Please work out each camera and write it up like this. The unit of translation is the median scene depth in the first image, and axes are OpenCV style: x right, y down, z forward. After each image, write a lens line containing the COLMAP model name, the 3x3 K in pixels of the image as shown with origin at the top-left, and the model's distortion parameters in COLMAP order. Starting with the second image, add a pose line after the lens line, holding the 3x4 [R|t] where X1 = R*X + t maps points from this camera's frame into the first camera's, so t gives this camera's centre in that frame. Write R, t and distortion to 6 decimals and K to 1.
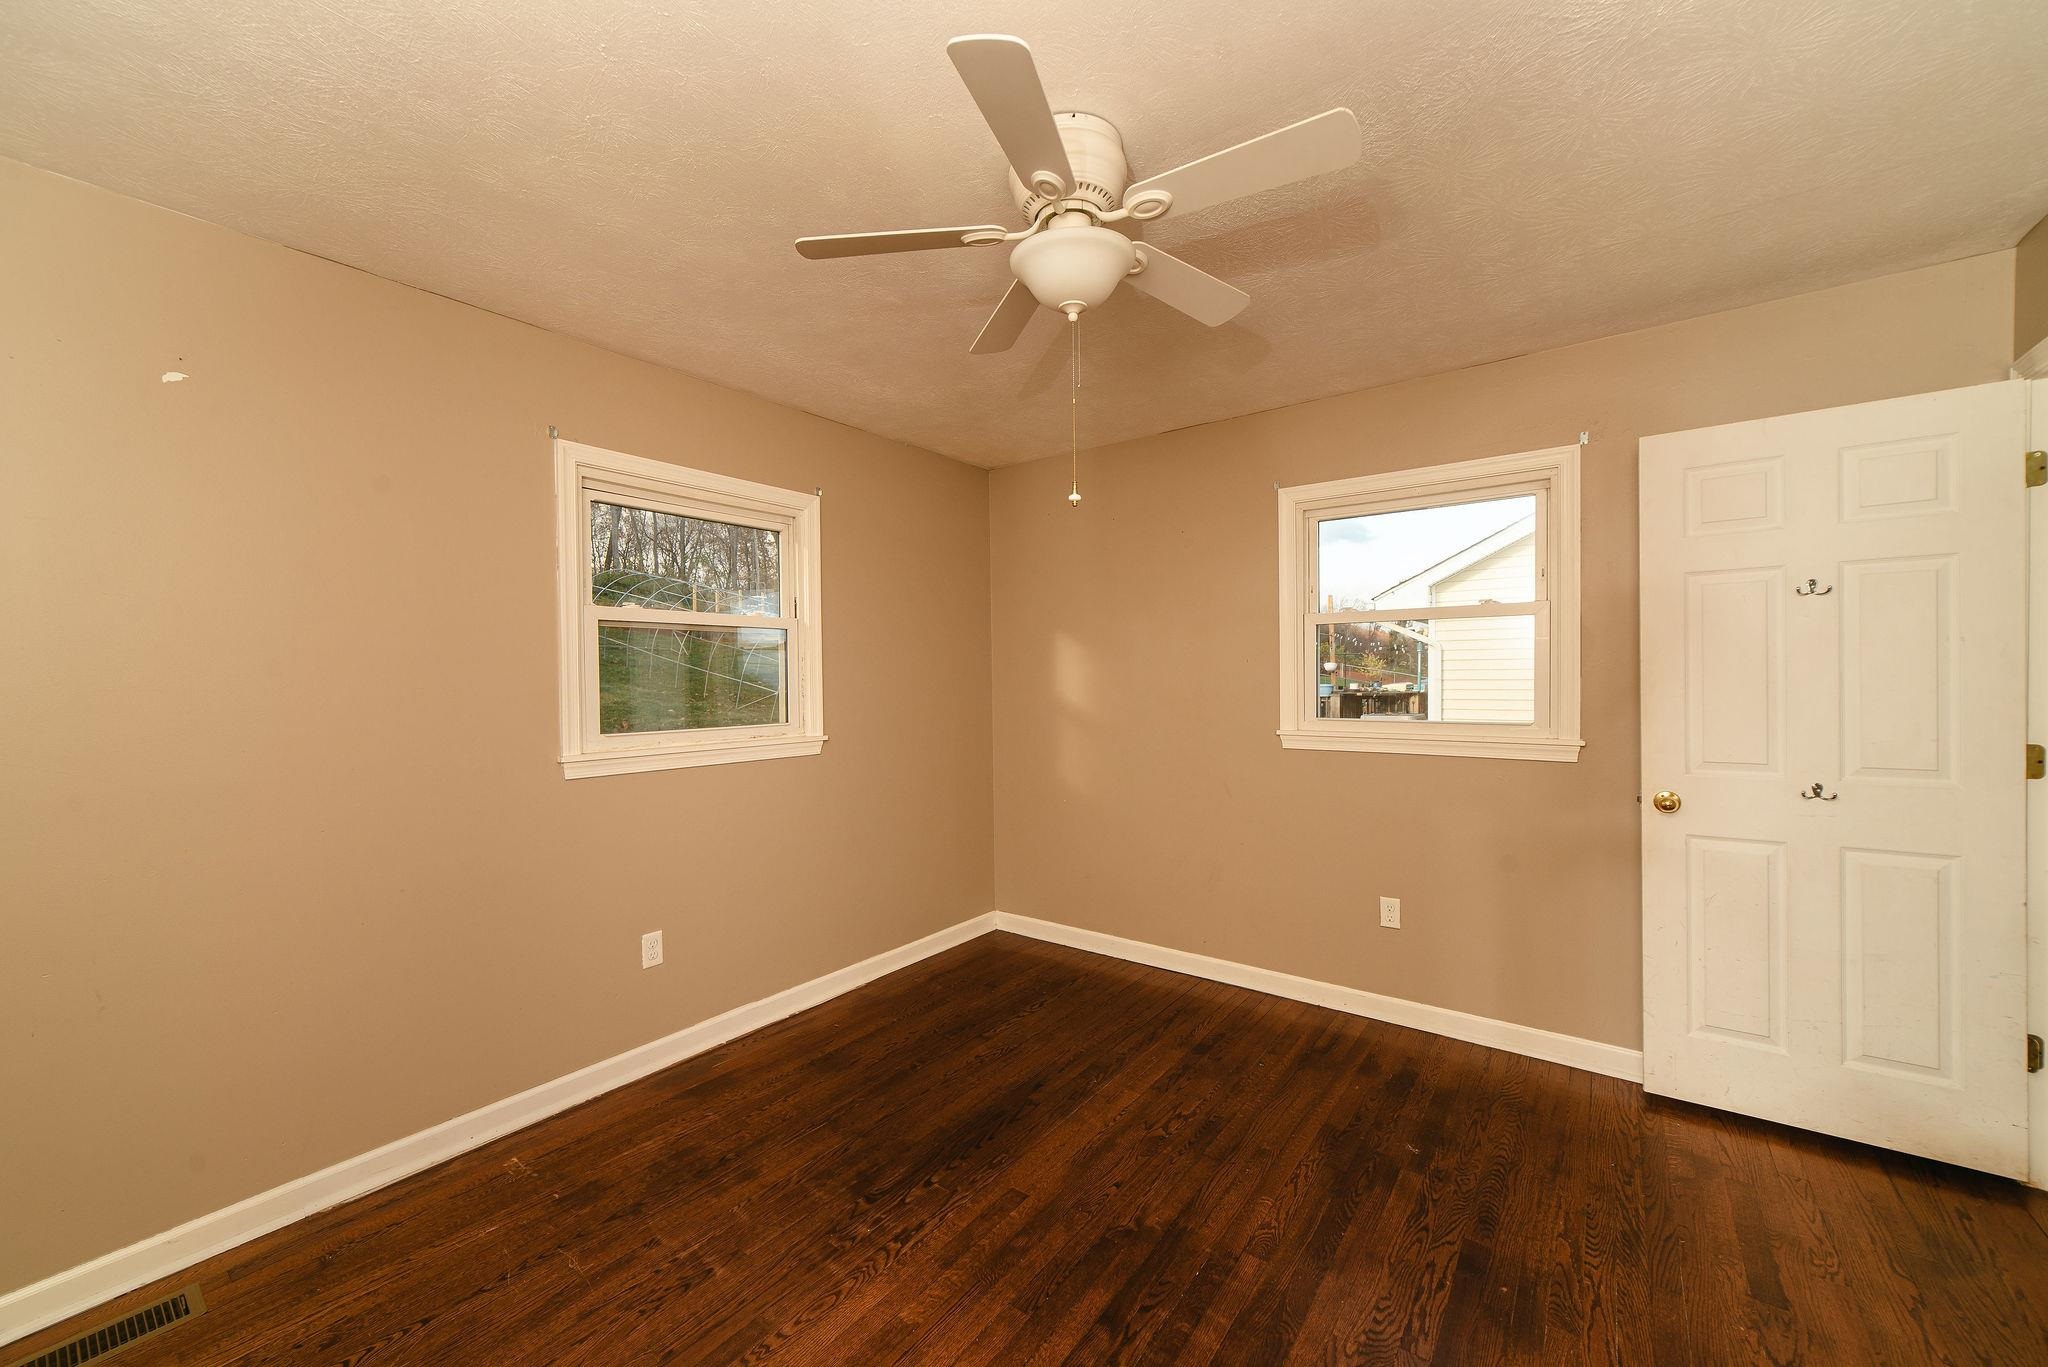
lens RADIAL K [[785.8, 0, 1027.9], [0, 785.8, 688.0], [0, 0, 1]] dist [-0.001954, 0.000147]
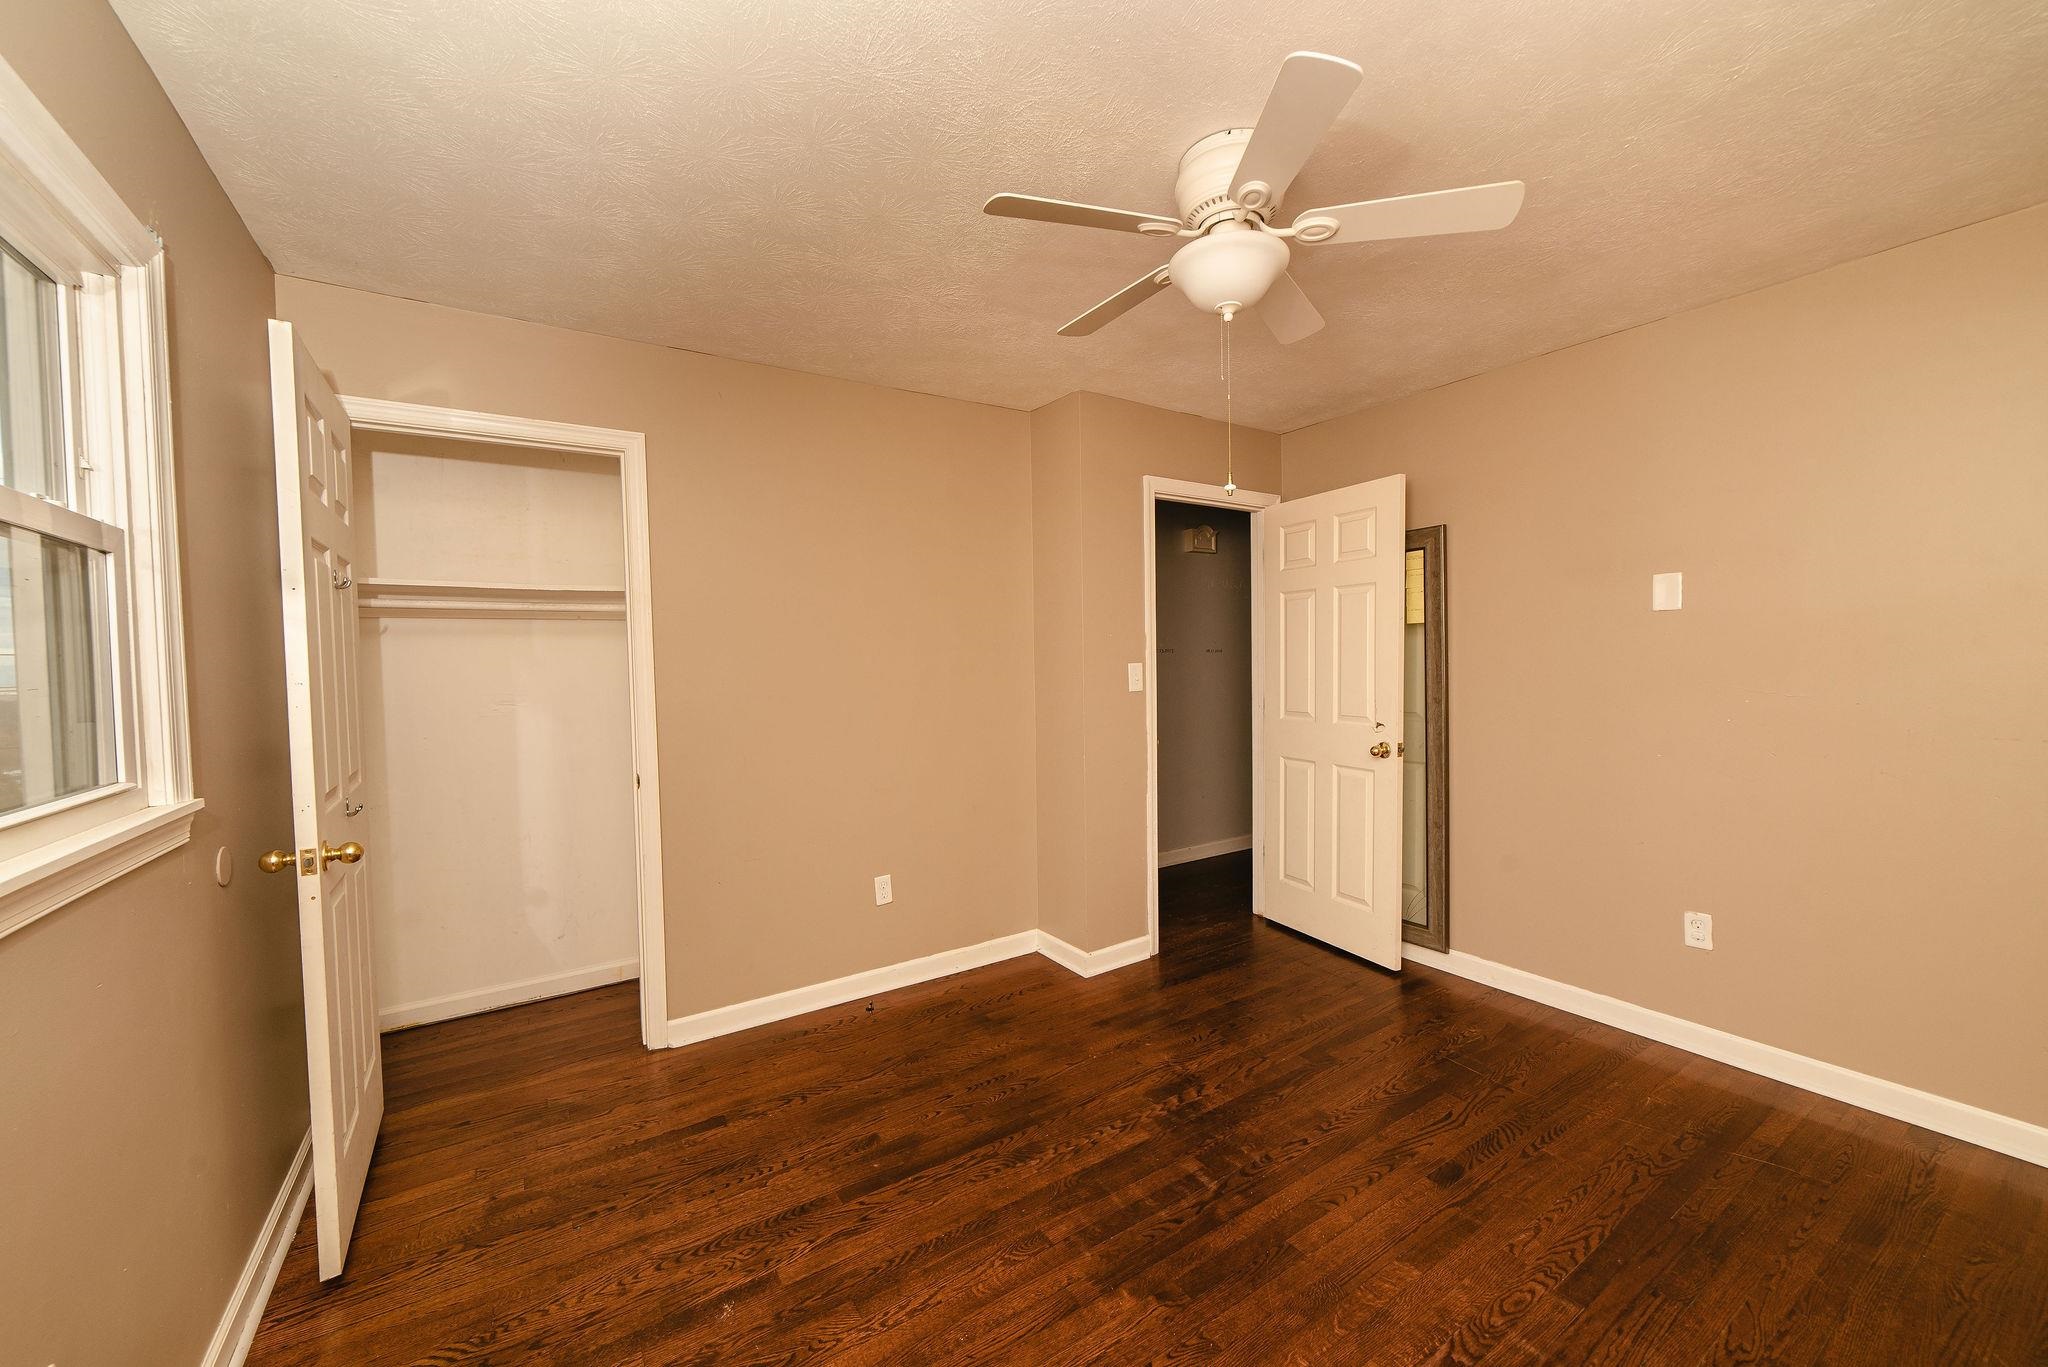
lens RADIAL K [[785.8, 0, 1027.9], [0, 785.8, 688.0], [0, 0, 1]] dist [-0.001954, 0.000147]
pose [[-0.939656, 0.014678, 0.341806, -0.040979], [0.031338, 0.998572, 0.043269, -0.019366], [-0.340682, 0.051370, -0.938774, 1.940885]]
